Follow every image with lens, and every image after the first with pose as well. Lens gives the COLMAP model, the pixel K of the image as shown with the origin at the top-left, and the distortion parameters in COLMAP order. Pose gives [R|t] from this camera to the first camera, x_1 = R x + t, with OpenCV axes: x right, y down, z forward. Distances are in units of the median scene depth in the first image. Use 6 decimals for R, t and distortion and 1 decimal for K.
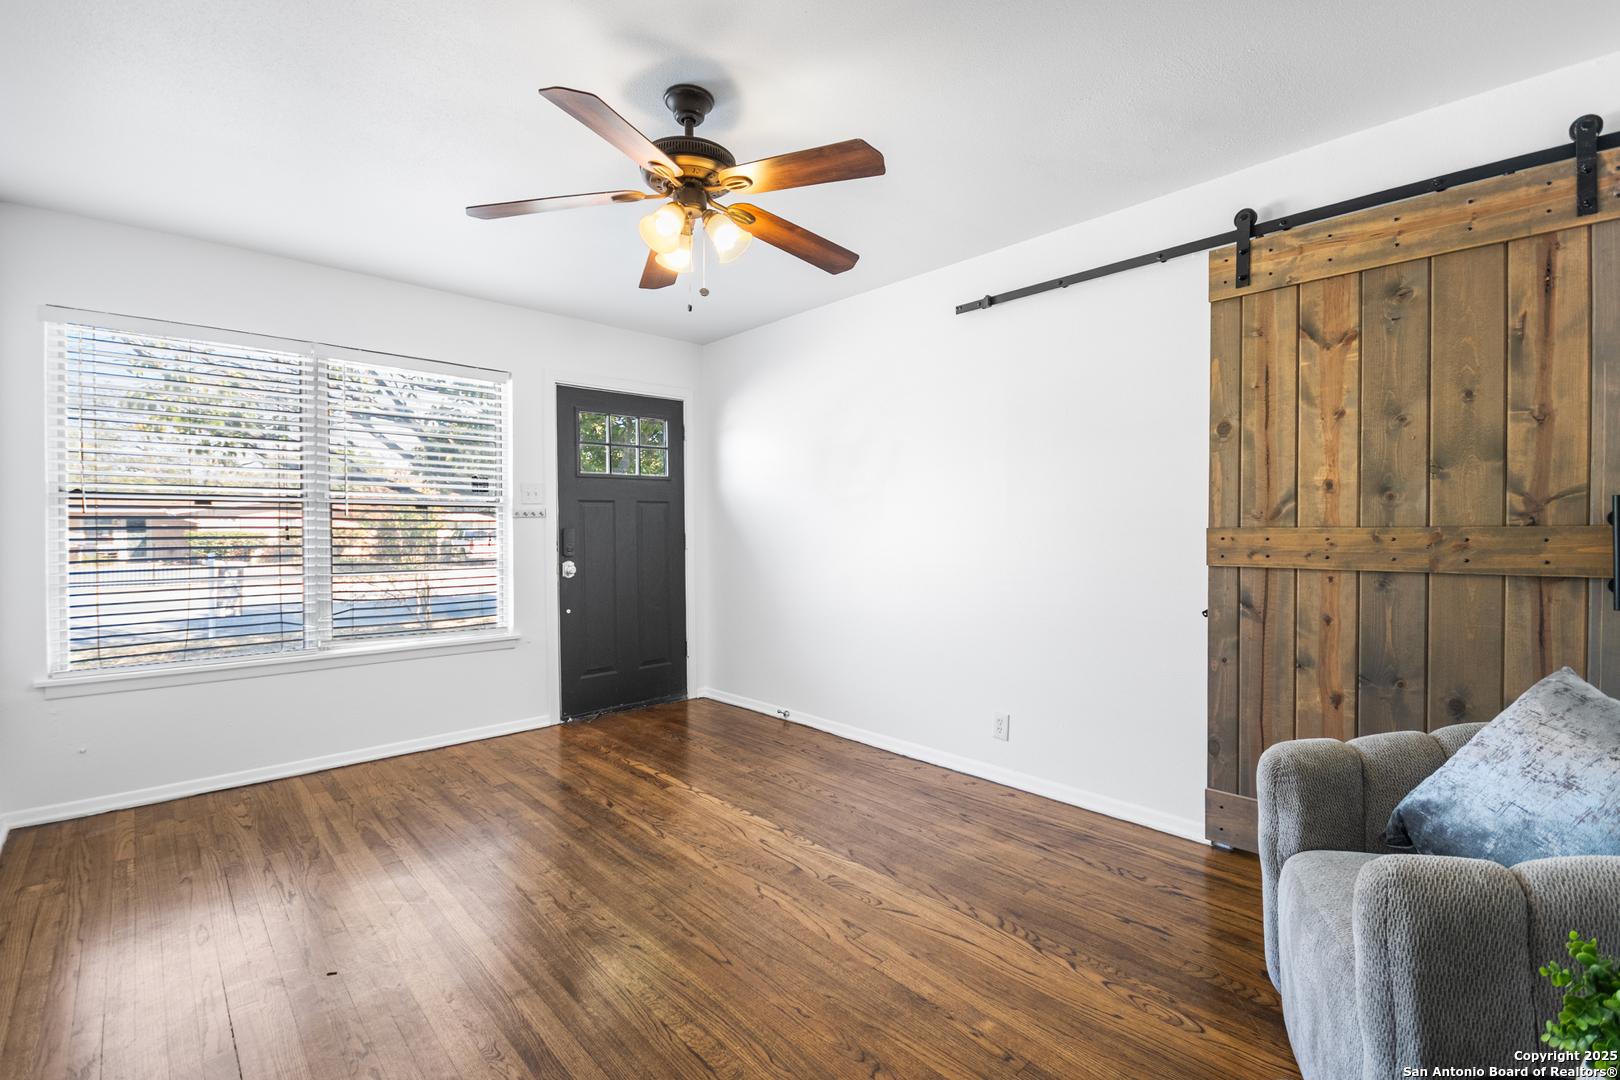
lens RADIAL K [[717.2, 0, 815.4], [0, 717.2, 538.5], [0, 0, 1]] dist [0.002615, -0.002170]
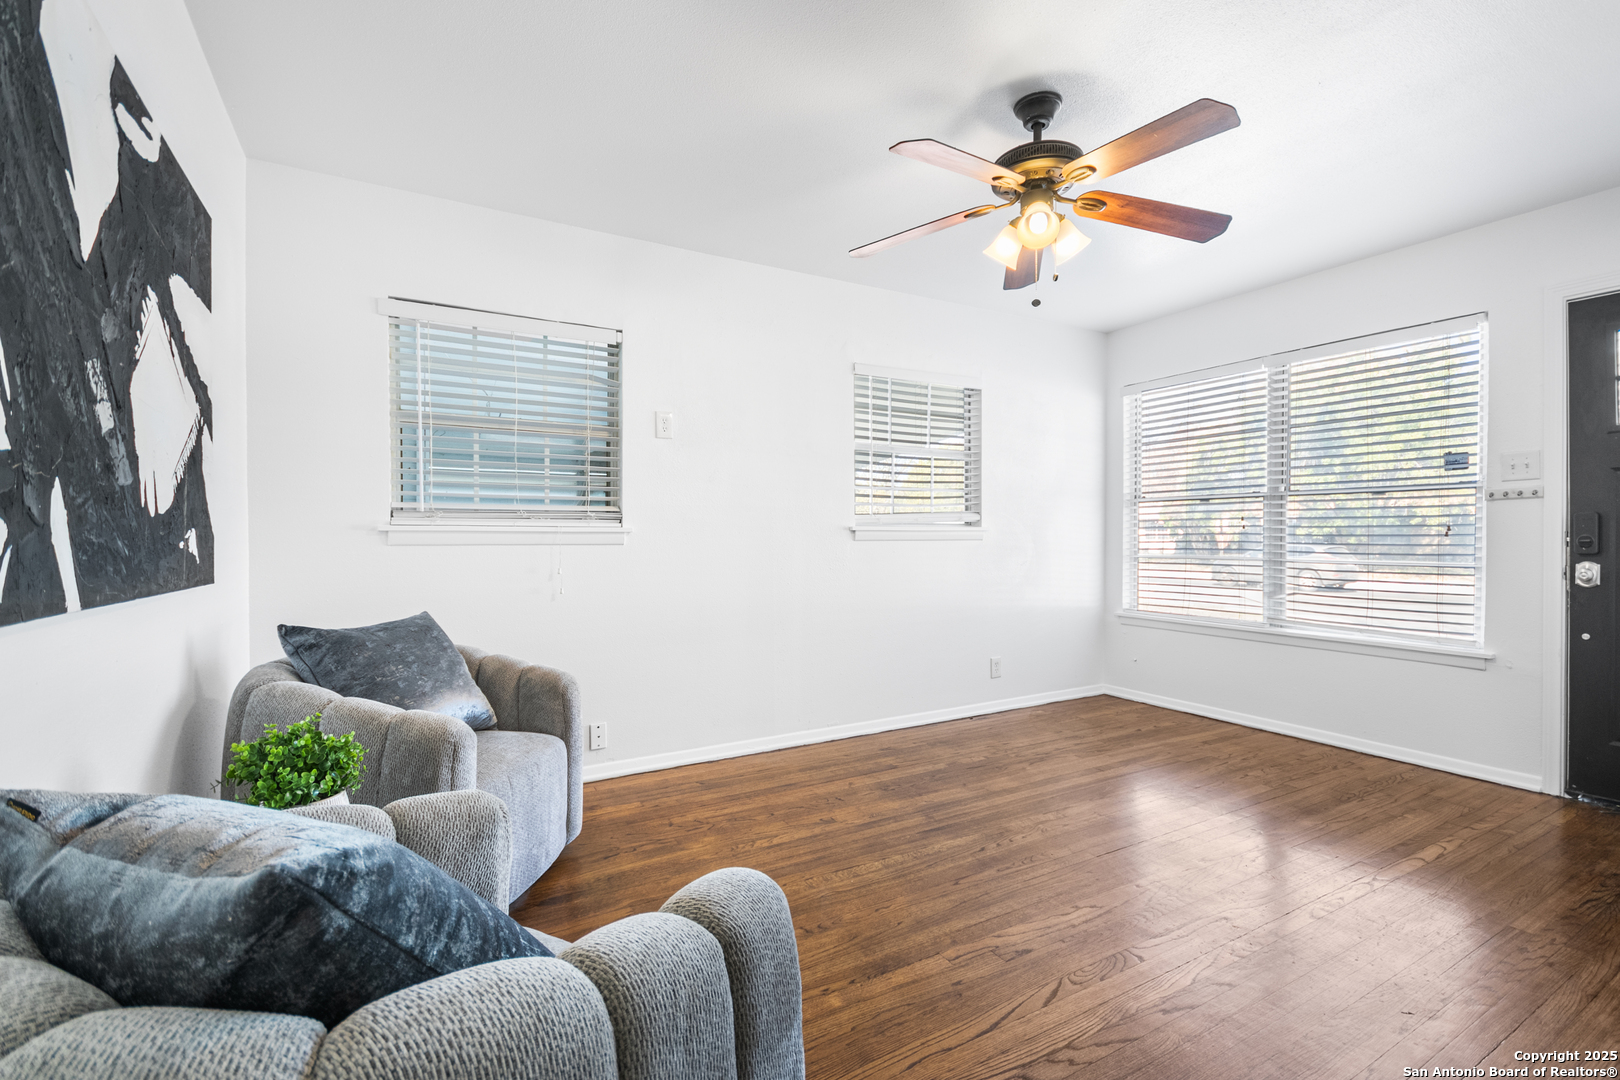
lens RADIAL K [[717.2, 0, 824.4], [0, 717.2, 541.0], [0, 0, 1]] dist [0.002615, -0.002170]
pose [[-0.230705, 0.013182, -0.972934, 0.768007], [-0.010577, 0.999815, 0.016054, 0.016256], [0.972966, 0.013994, -0.230523, 0.771659]]
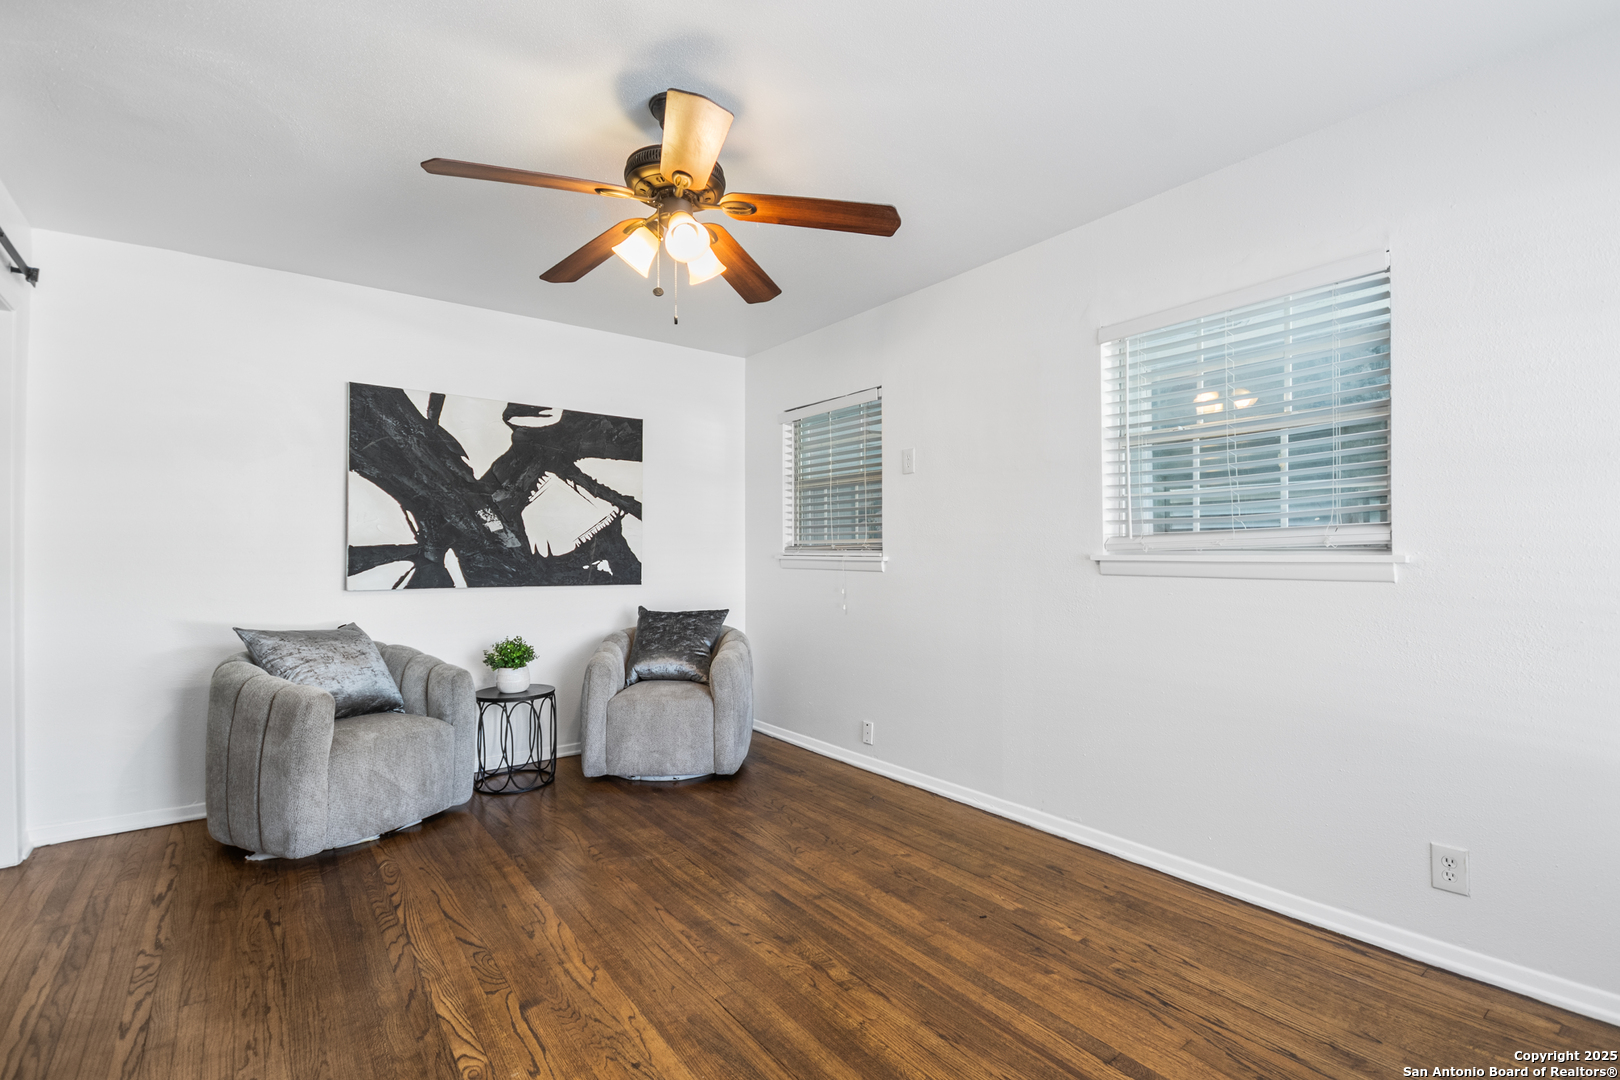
lens RADIAL K [[733.9, 0, 814.3], [0, 733.9, 536.3], [0, 0, 1]] dist [-0.001176, -0.000100]
pose [[-0.994902, 0.010478, 0.100301, -0.375283], [0.009699, 0.999919, -0.008249, -0.013016], [-0.100379, -0.007234, -0.994923, 1.611102]]
